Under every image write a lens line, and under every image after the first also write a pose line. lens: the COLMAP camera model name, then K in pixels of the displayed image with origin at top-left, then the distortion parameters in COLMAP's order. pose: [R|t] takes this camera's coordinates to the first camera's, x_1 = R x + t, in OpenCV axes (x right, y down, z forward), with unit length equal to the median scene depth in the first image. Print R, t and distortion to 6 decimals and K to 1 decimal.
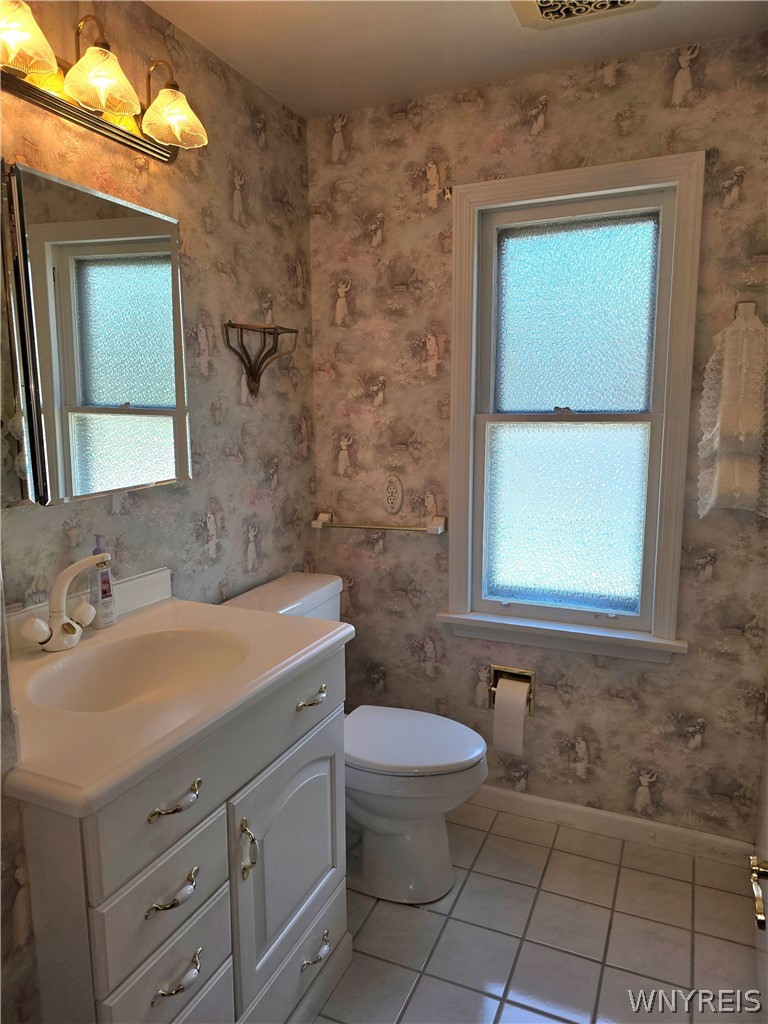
lens RADIAL K [[704.9, 0, 385.9], [0, 704.9, 518.3], [0, 0, 1]] dist [0.063858, -0.067328]
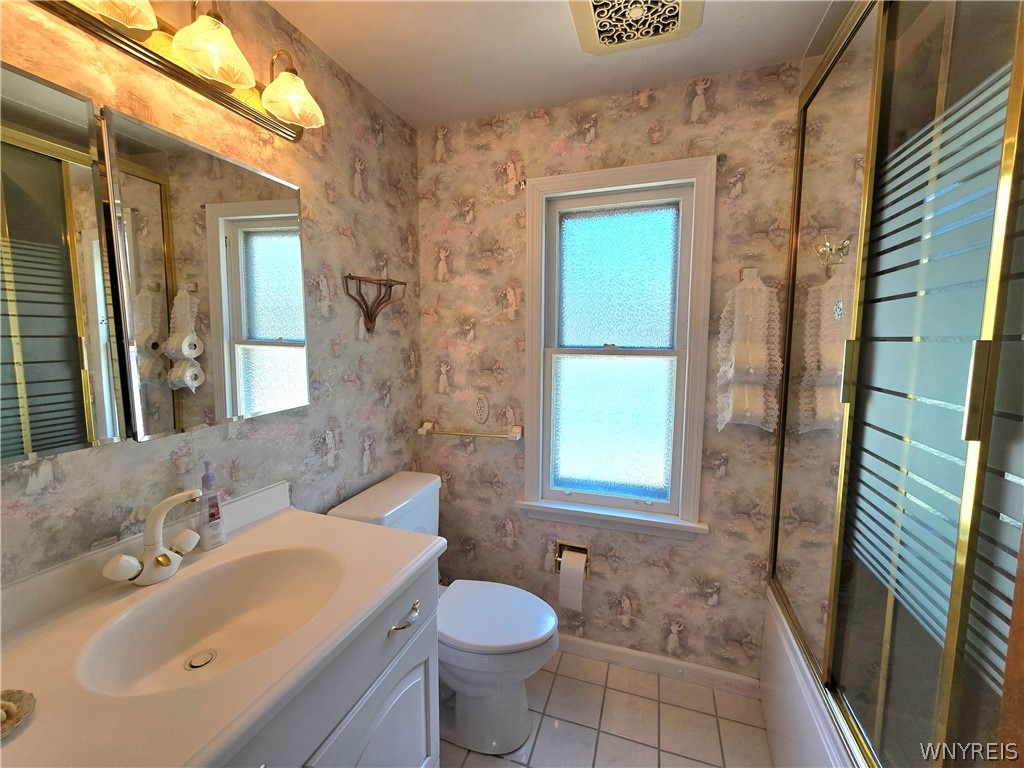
lens RADIAL K [[420.5, 0, 509.7], [0, 420.5, 379.0], [0, 0, 1]] dist [-0.001673, 0.000002]
pose [[0.997009, 0.001182, 0.077280, 0.002485], [0.003266, 0.998346, -0.057397, -0.048631], [-0.077220, 0.057477, 0.995356, 0.243796]]
